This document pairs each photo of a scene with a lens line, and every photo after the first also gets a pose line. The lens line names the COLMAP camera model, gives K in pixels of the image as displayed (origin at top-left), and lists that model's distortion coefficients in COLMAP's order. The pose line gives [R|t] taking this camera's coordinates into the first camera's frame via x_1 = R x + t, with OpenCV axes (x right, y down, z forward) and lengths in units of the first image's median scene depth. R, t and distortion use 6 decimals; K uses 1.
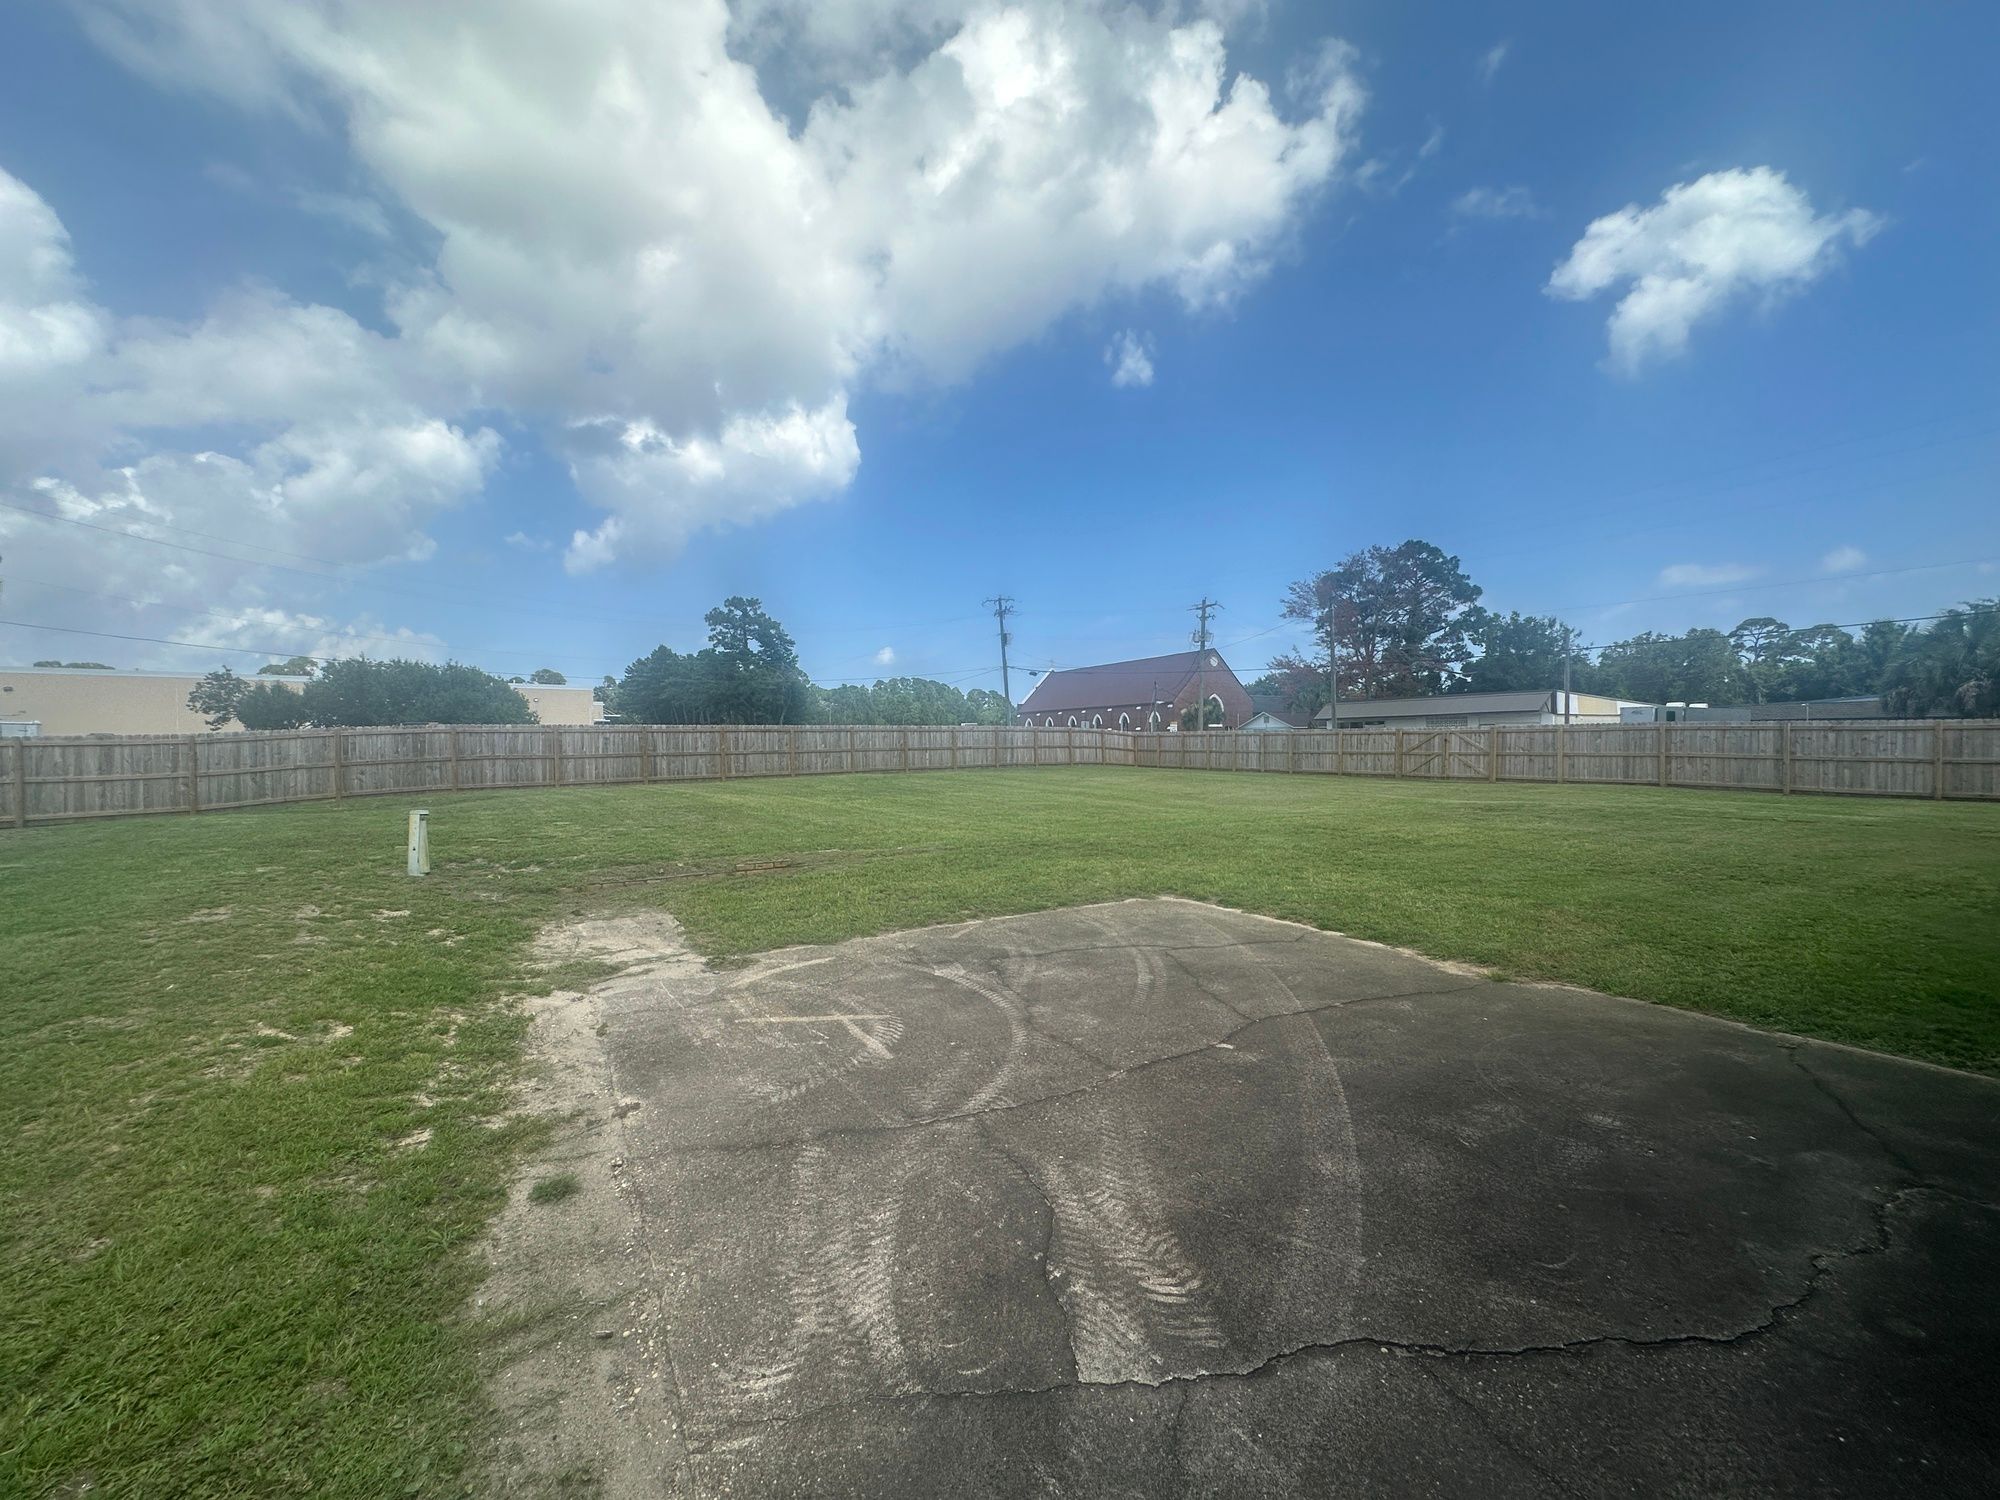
lens RADIAL K [[798.4, 0, 992.7], [0, 798.4, 748.3], [0, 0, 1]] dist [-0.000131, 0.000346]
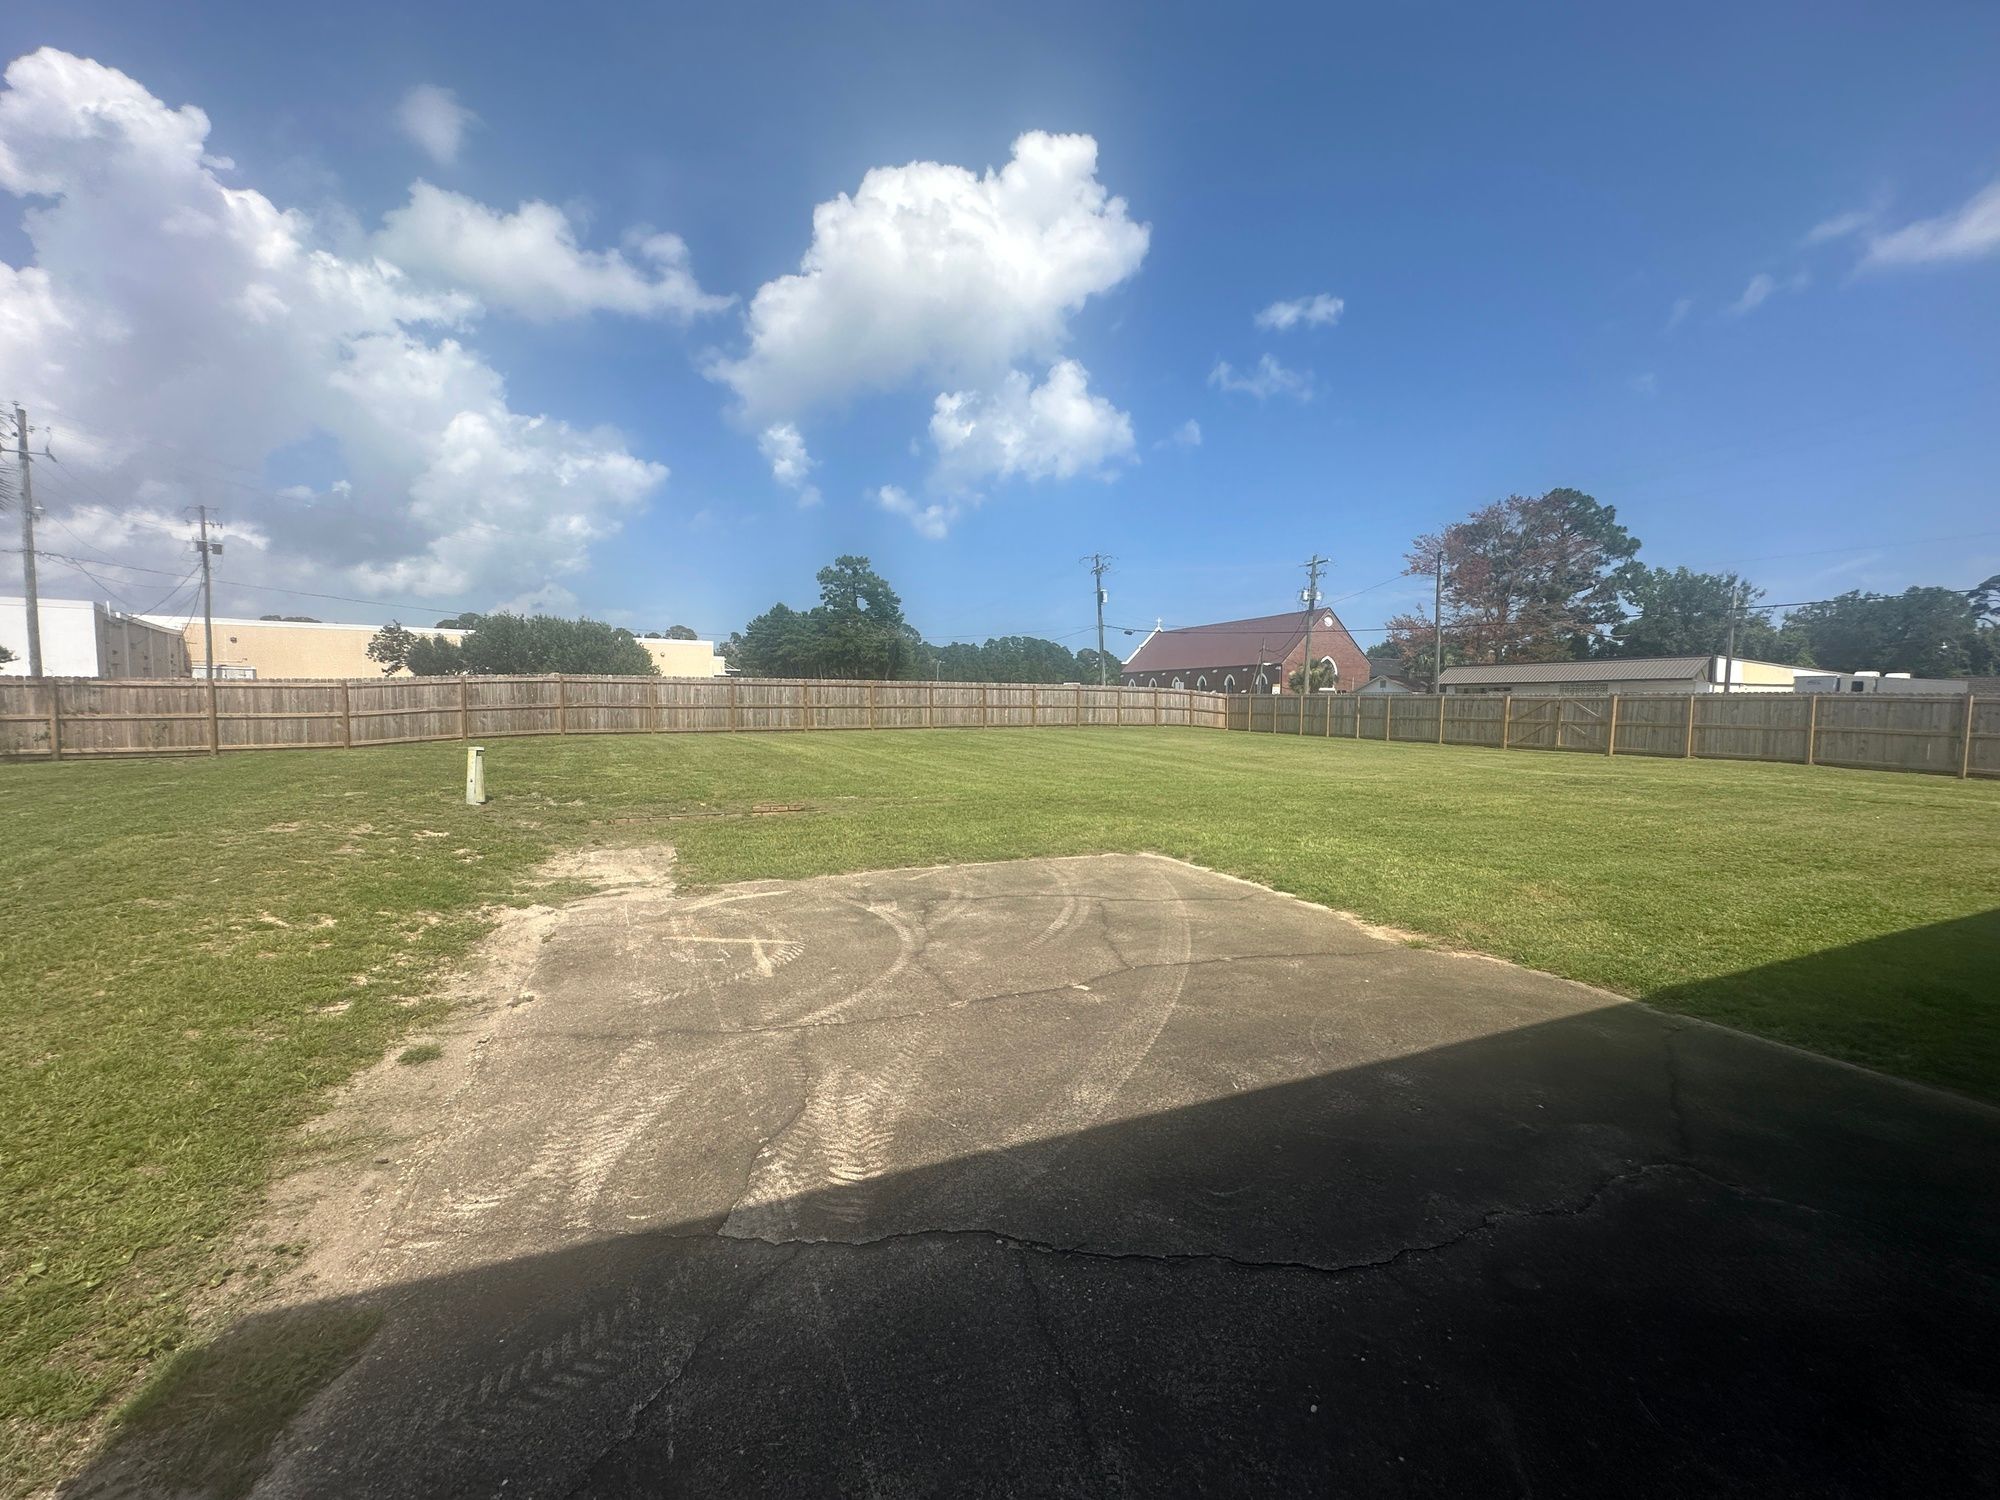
lens RADIAL K [[798.4, 0, 999.0], [0, 798.4, 749.9], [0, 0, 1]] dist [-0.000131, 0.000346]
pose [[0.990089, 0.027816, -0.137656, 0.242360], [-0.020598, 0.998351, 0.053583, 0.009123], [0.138920, -0.050217, 0.989030, -0.018389]]
